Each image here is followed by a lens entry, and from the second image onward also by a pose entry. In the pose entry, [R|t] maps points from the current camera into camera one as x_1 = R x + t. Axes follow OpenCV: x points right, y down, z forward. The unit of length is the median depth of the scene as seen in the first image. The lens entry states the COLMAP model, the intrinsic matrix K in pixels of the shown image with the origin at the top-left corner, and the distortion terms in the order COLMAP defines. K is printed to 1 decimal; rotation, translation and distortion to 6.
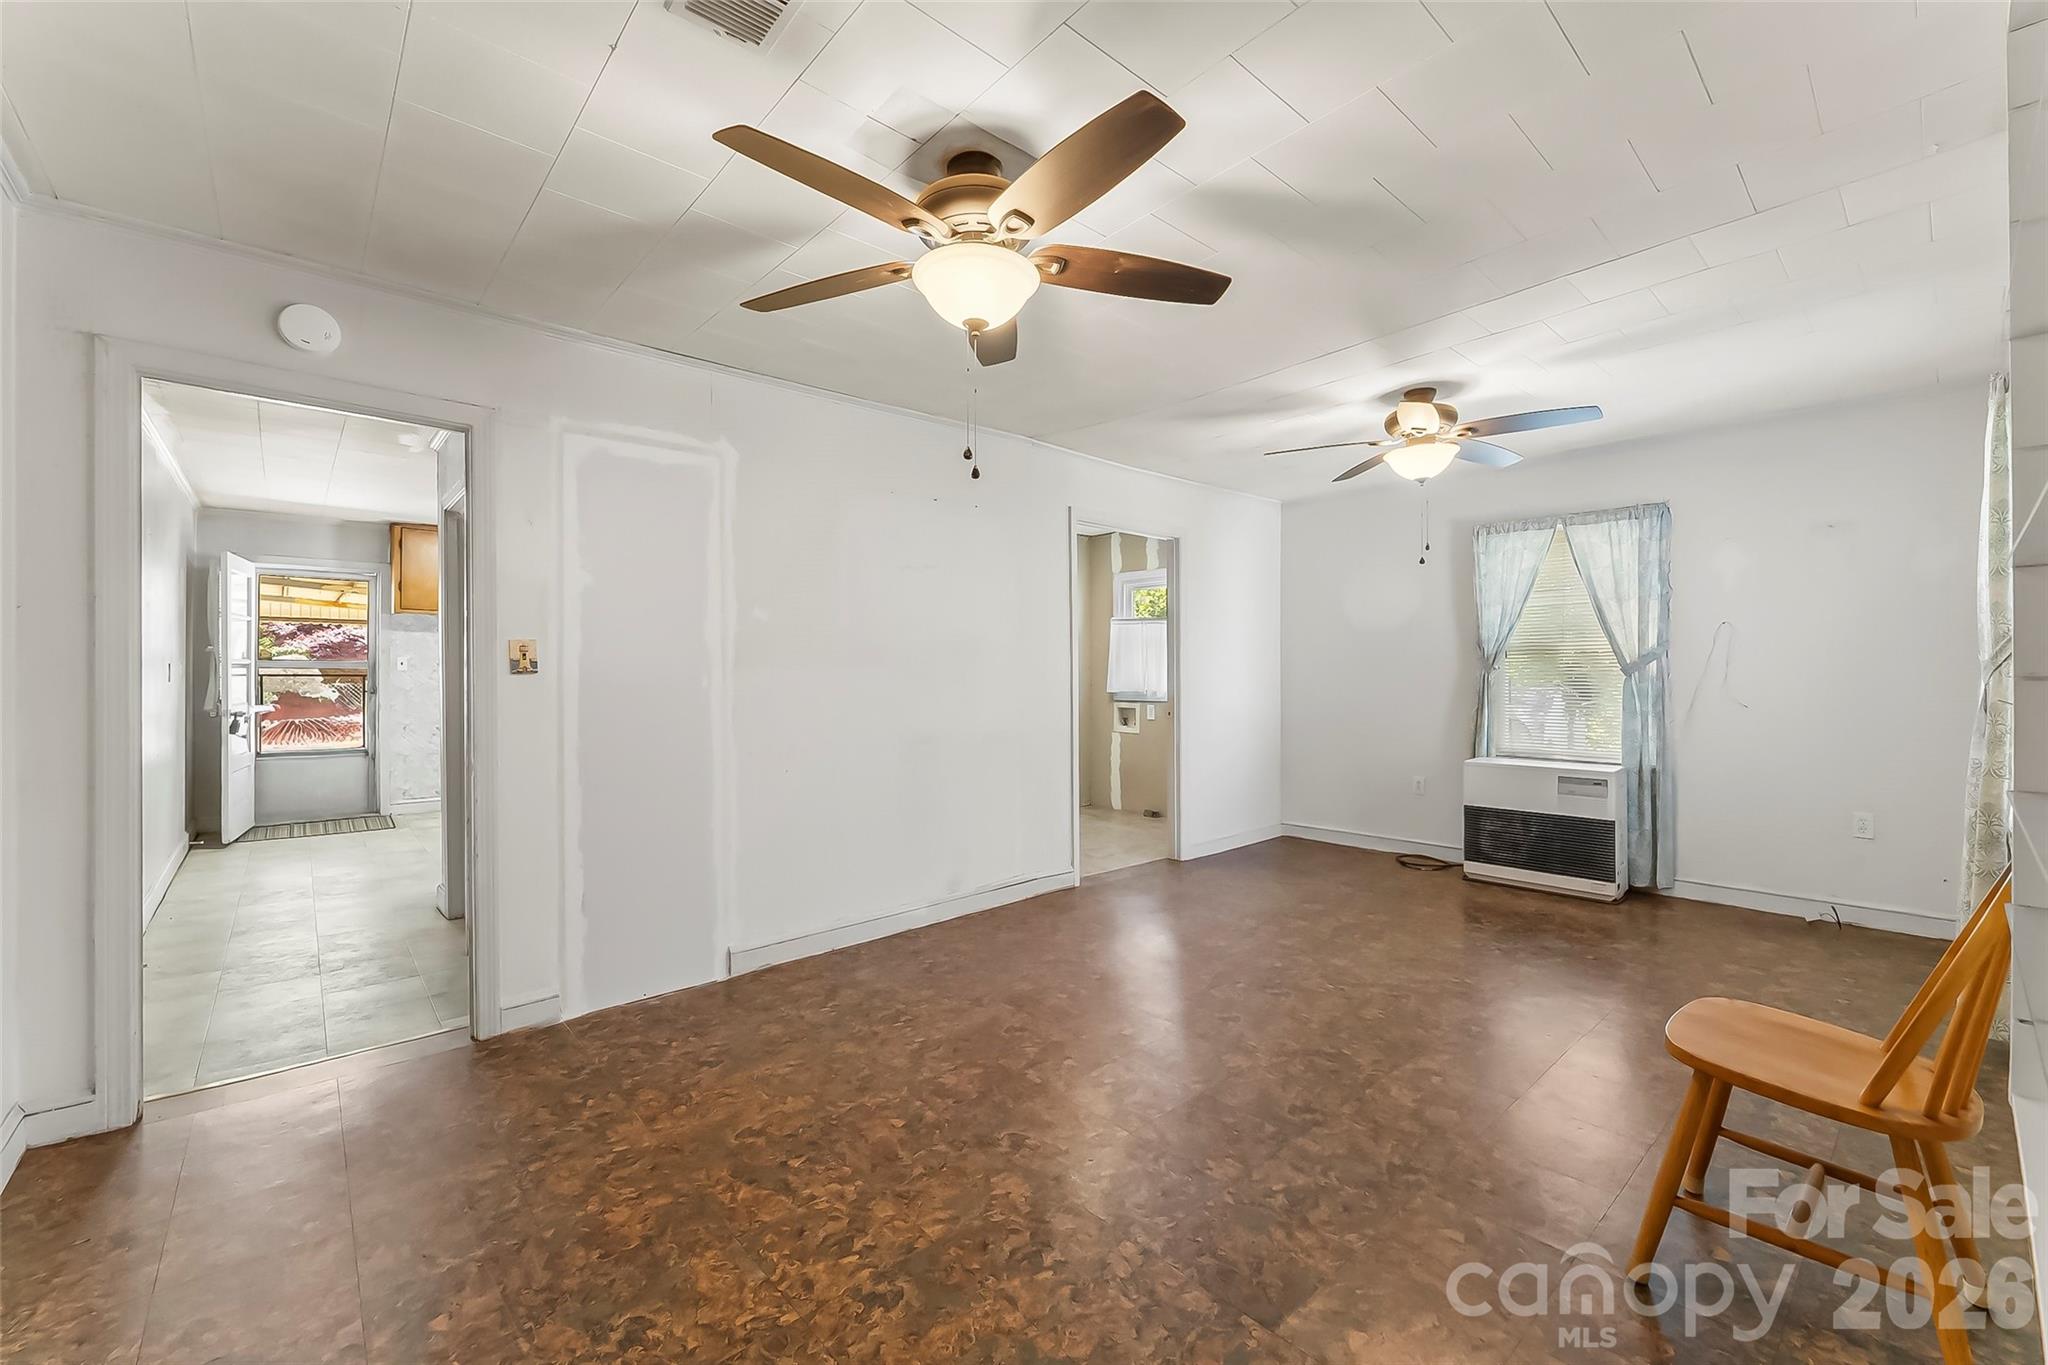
lens RADIAL K [[823.1, 0, 1062.0], [0, 823.1, 659.9], [0, 0, 1]] dist [0.002504, 0.000631]
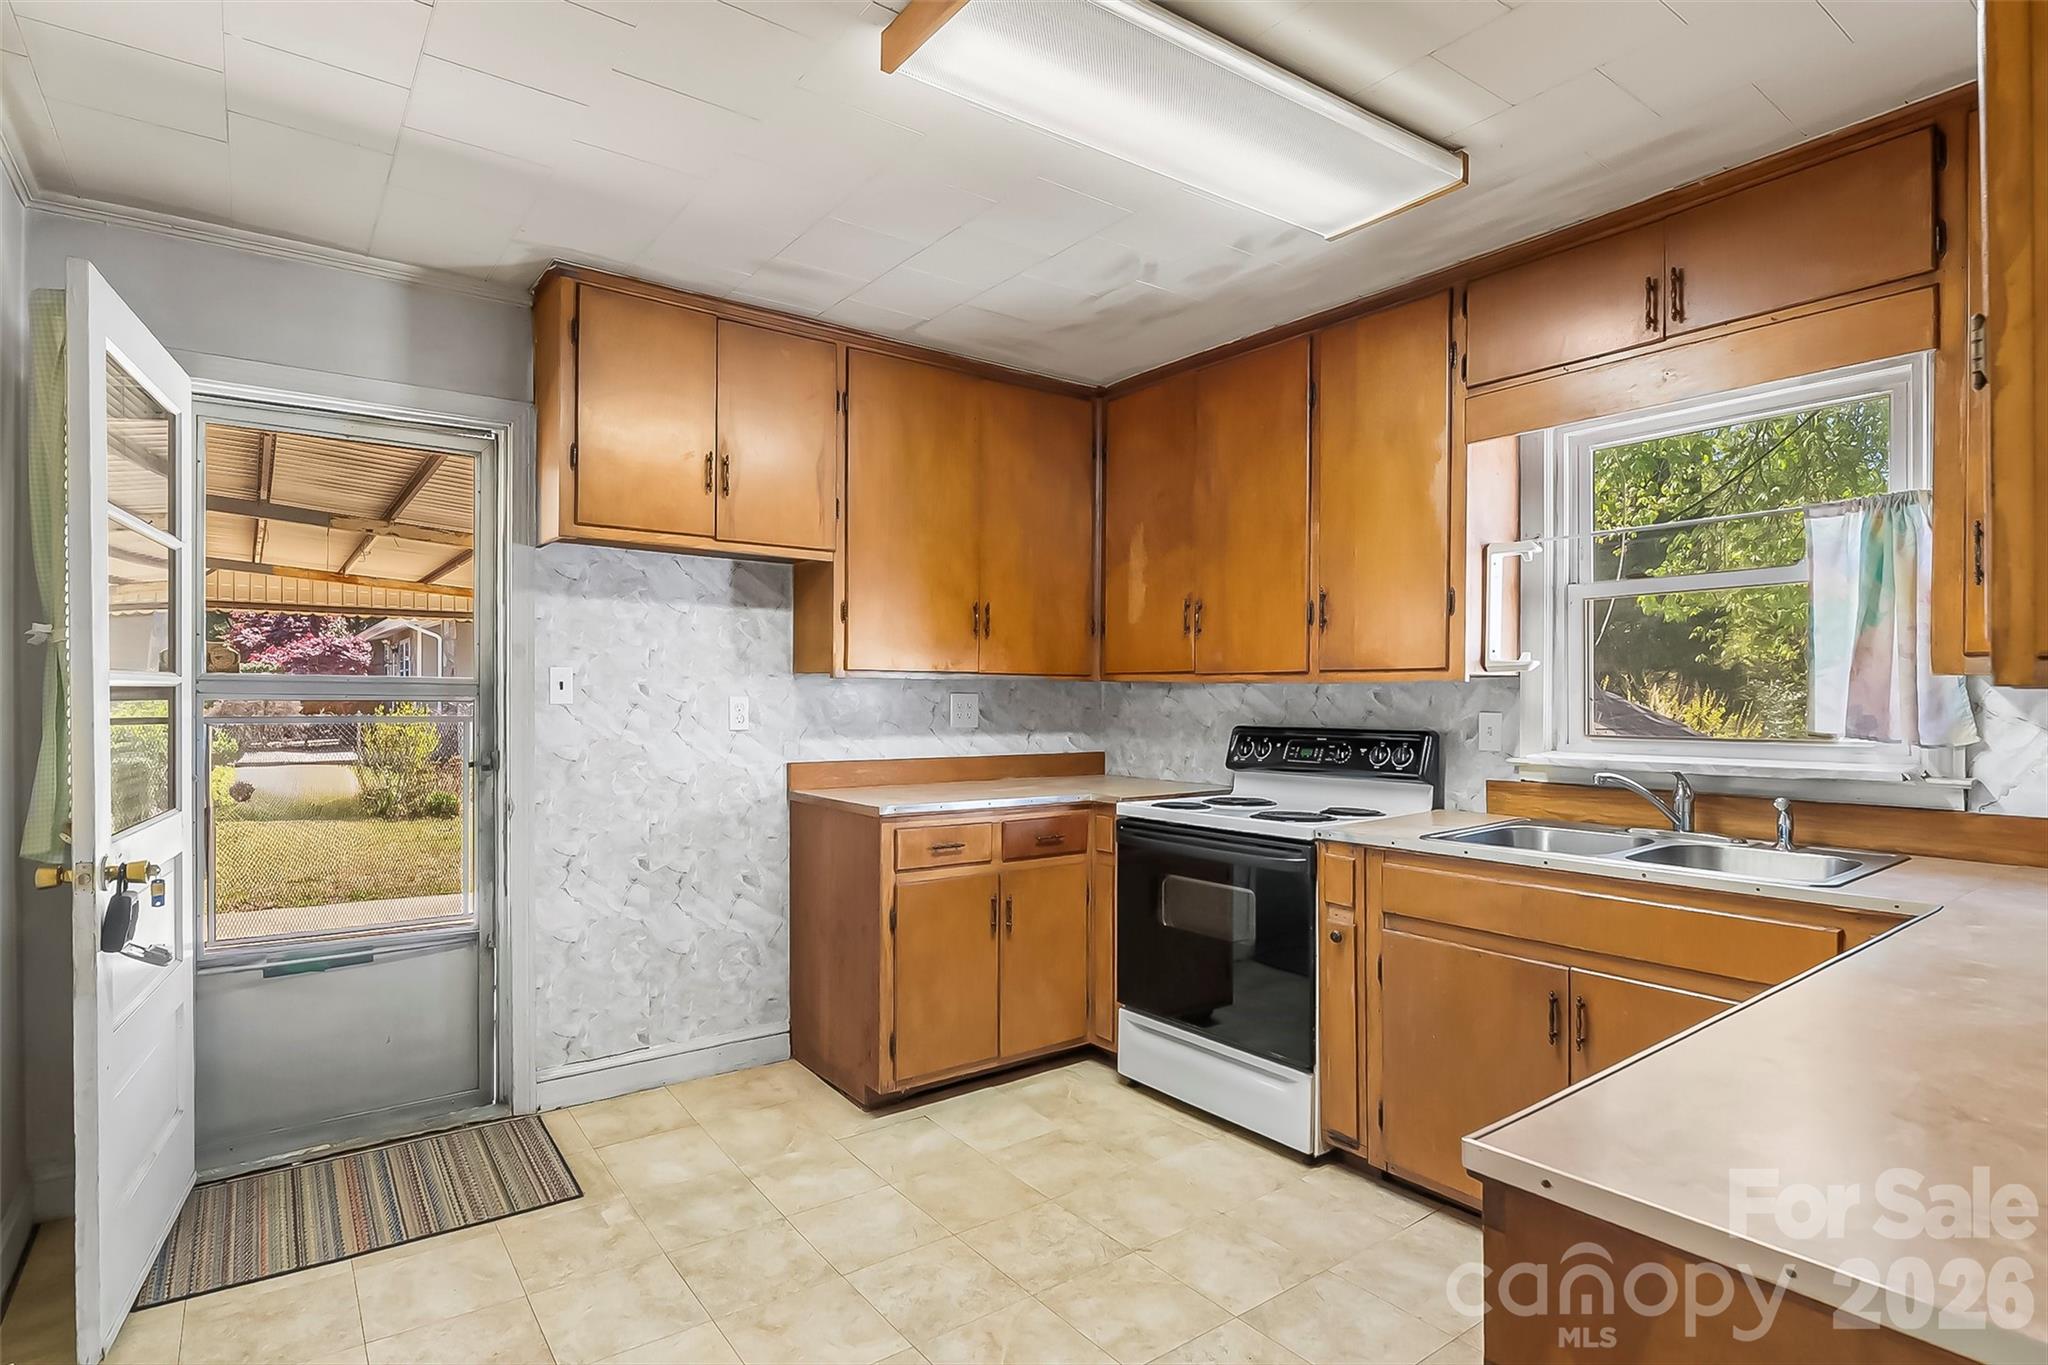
lens RADIAL K [[1059.7, 0, 1016.0], [0, 1059.7, 691.7], [0, 0, 1]] dist [-0.013754, -0.000333]
pose [[0.992147, 0.001099, -0.125074, -0.556277], [0.000122, 0.999952, 0.009750, 0.002656], [0.125079, -0.009689, 0.992100, 0.580384]]
